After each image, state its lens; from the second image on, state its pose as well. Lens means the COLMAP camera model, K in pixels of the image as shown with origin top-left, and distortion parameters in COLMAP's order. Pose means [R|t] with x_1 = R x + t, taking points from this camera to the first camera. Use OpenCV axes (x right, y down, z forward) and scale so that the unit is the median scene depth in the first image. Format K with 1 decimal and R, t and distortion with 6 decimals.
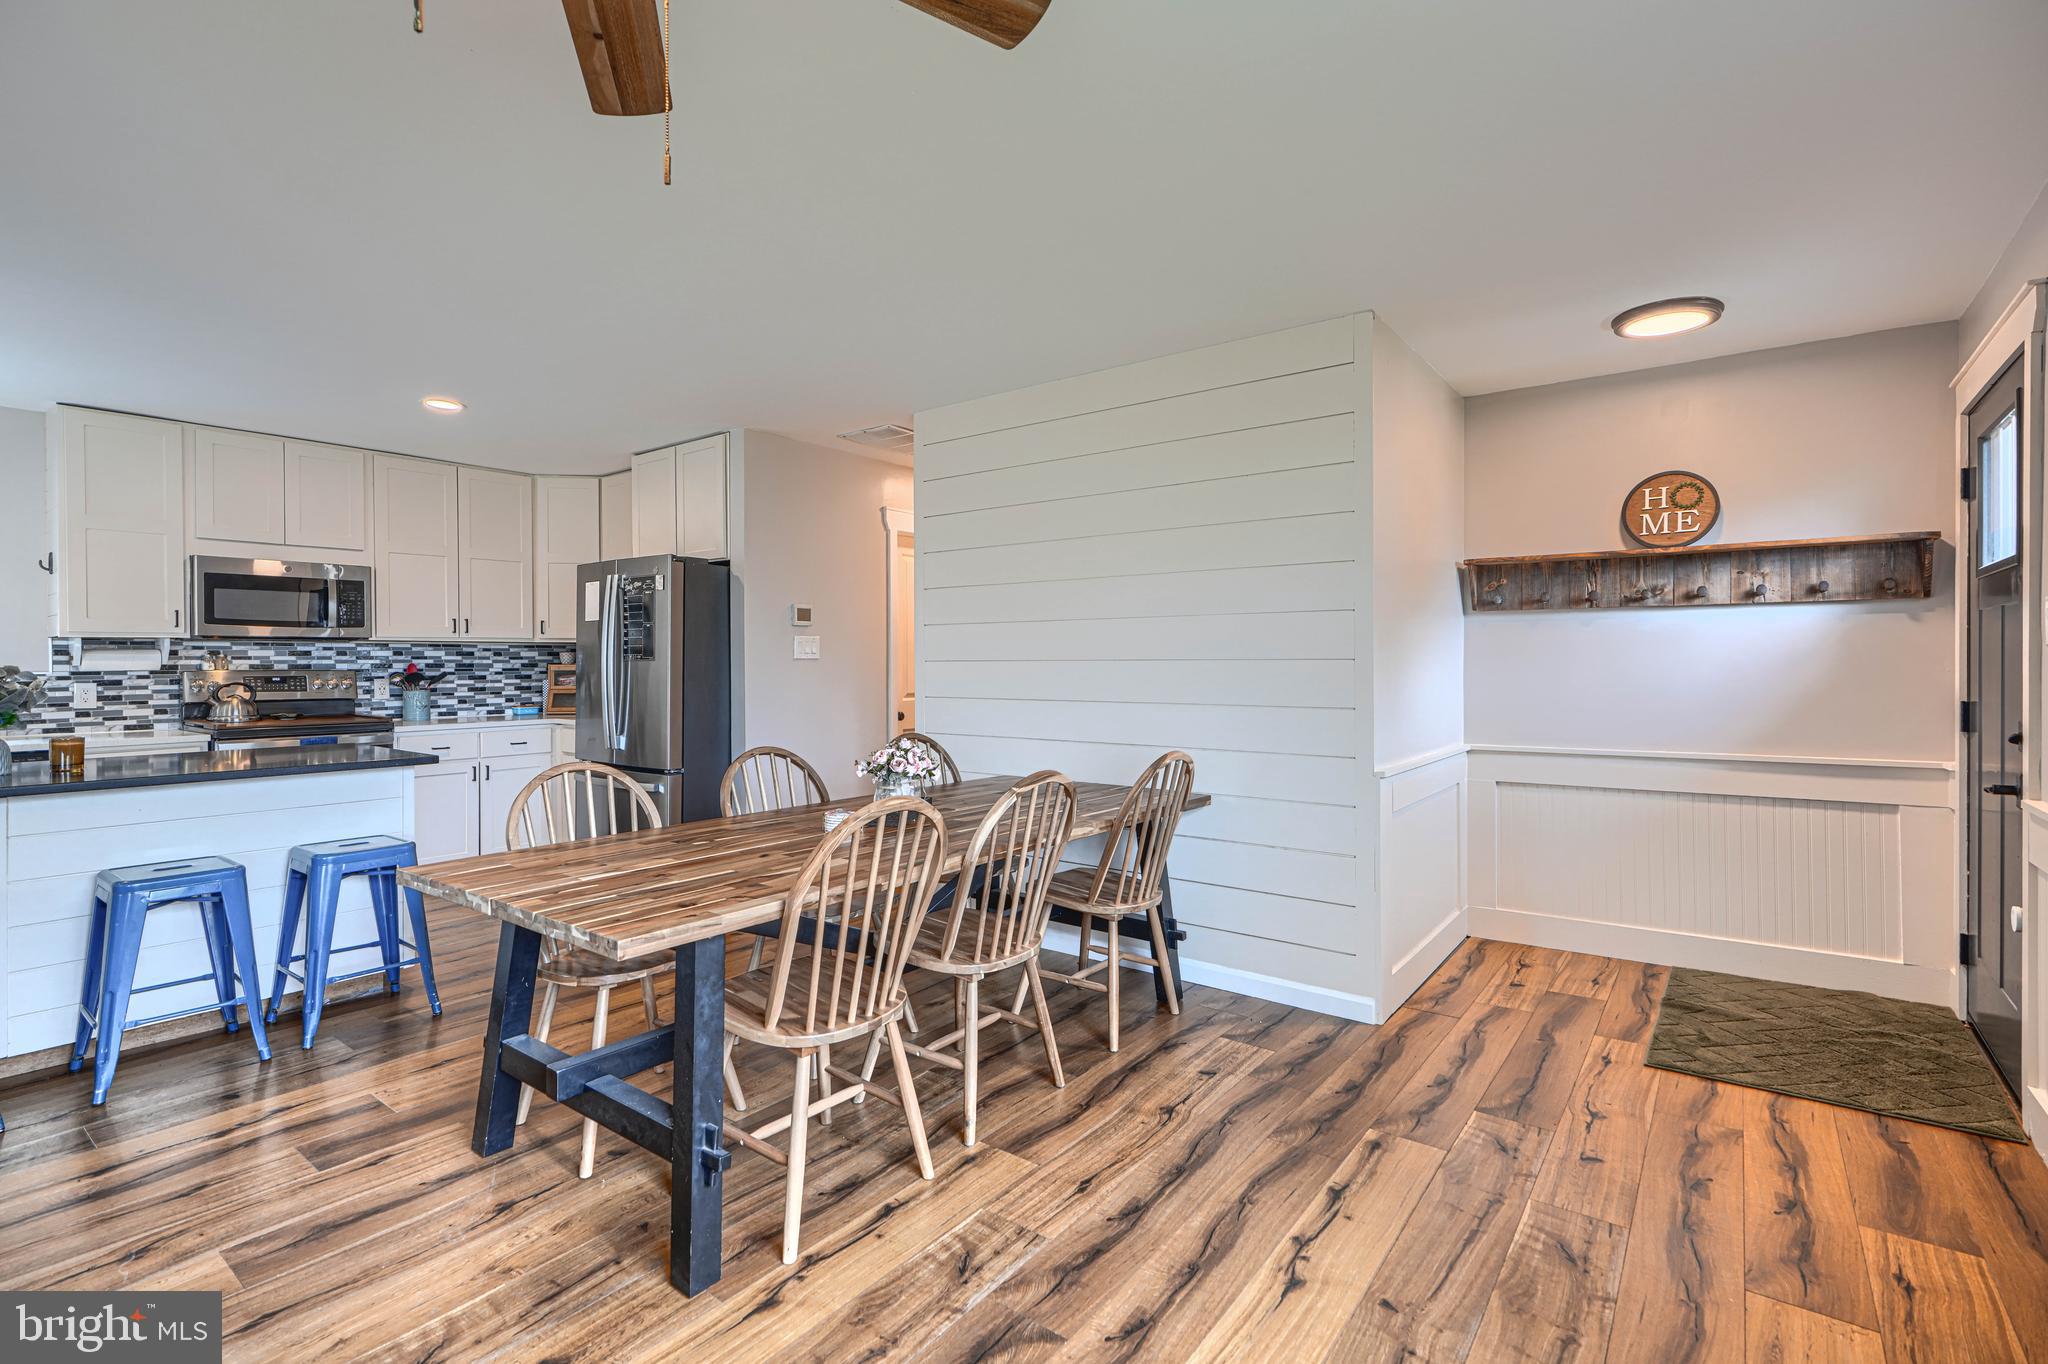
lens RADIAL K [[938.8, 0, 1030.3], [0, 938.8, 658.3], [0, 0, 1]] dist [-0.000541, -0.000158]
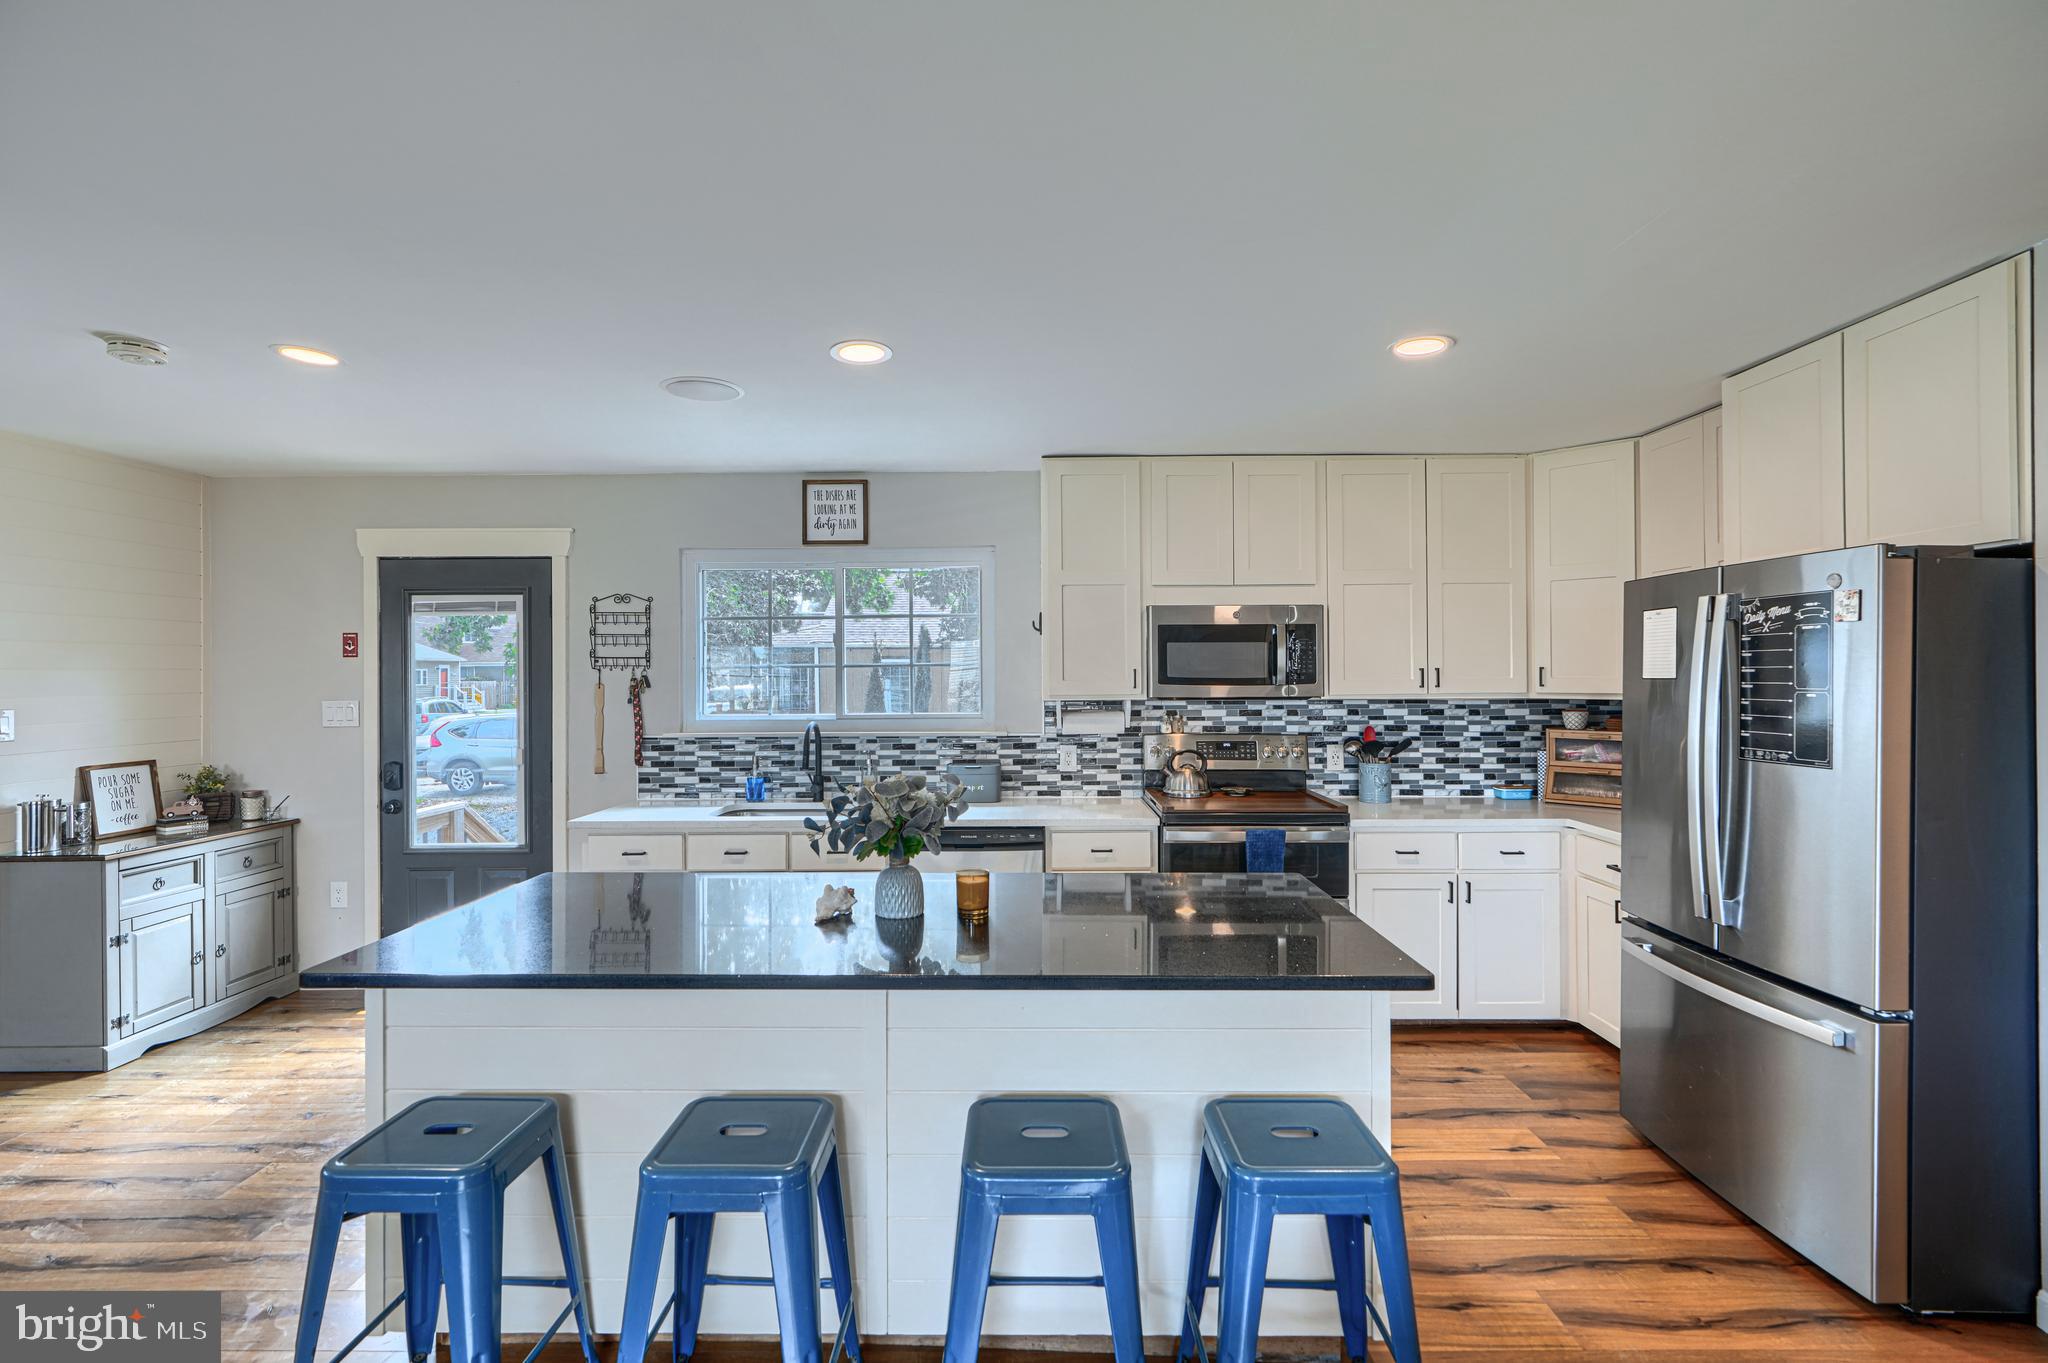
lens RADIAL K [[938.8, 0, 1013.8], [0, 938.8, 682.2], [0, 0, 1]] dist [-0.000541, -0.000158]
pose [[0.596017, 0.006289, -0.802947, -0.239759], [0.002453, 0.999950, 0.009653, -0.043245], [0.802968, -0.007723, 0.595972, 0.343071]]
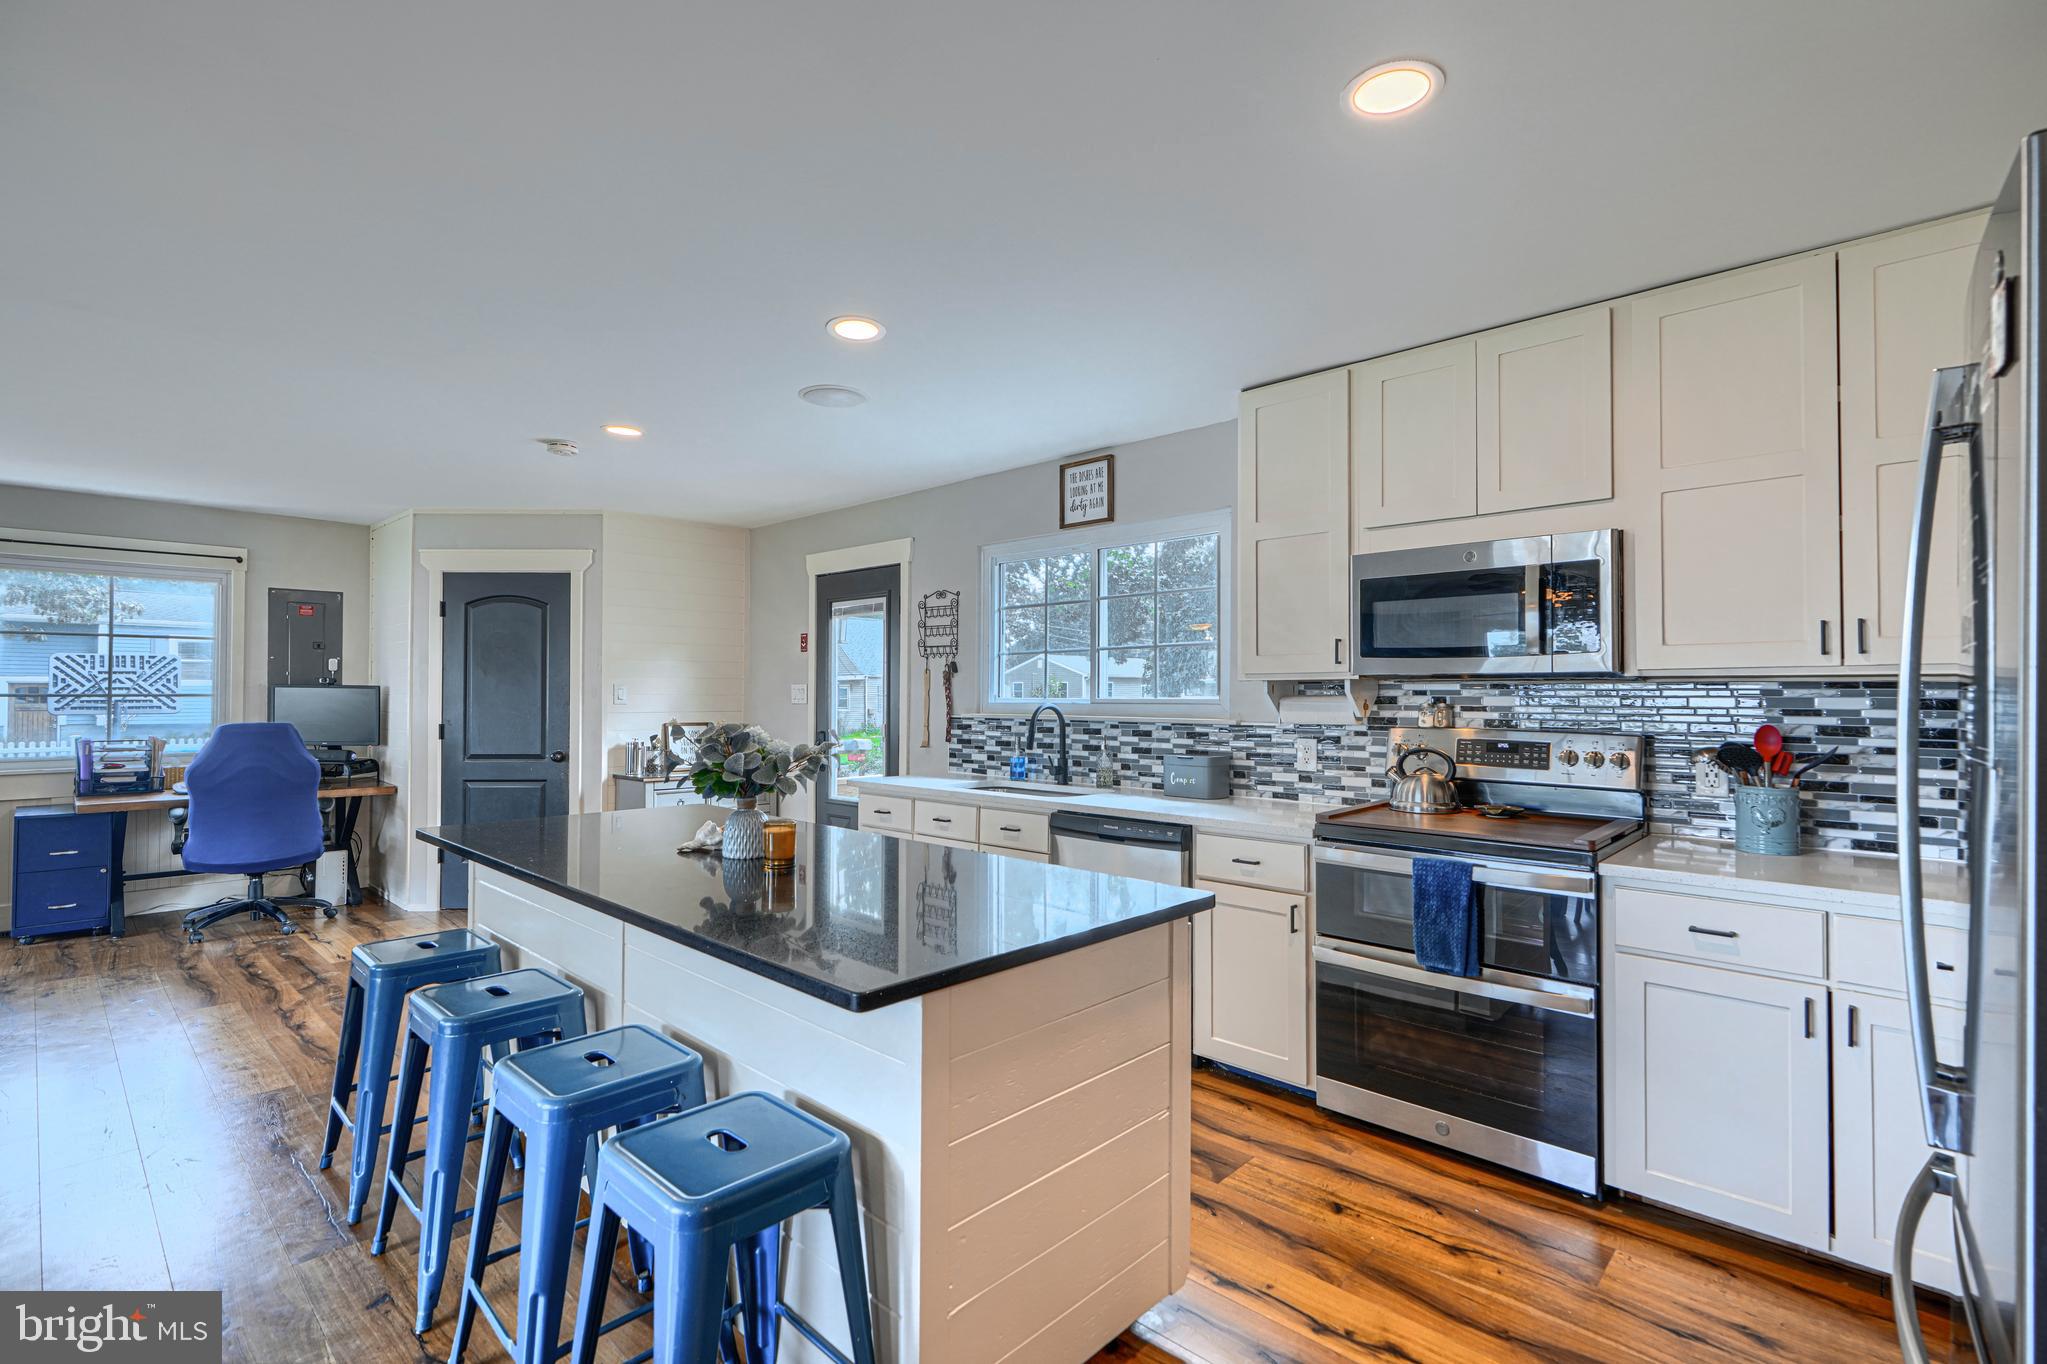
lens RADIAL K [[938.4, 0, 1015.0], [0, 938.4, 686.8], [0, 0, 1]] dist [-0.000541, -0.000158]
pose [[-0.113563, -0.006160, -0.993512, -0.180644], [-0.004227, 0.999975, -0.005717, -0.010186], [0.993522, 0.003551, -0.113586, 0.766028]]
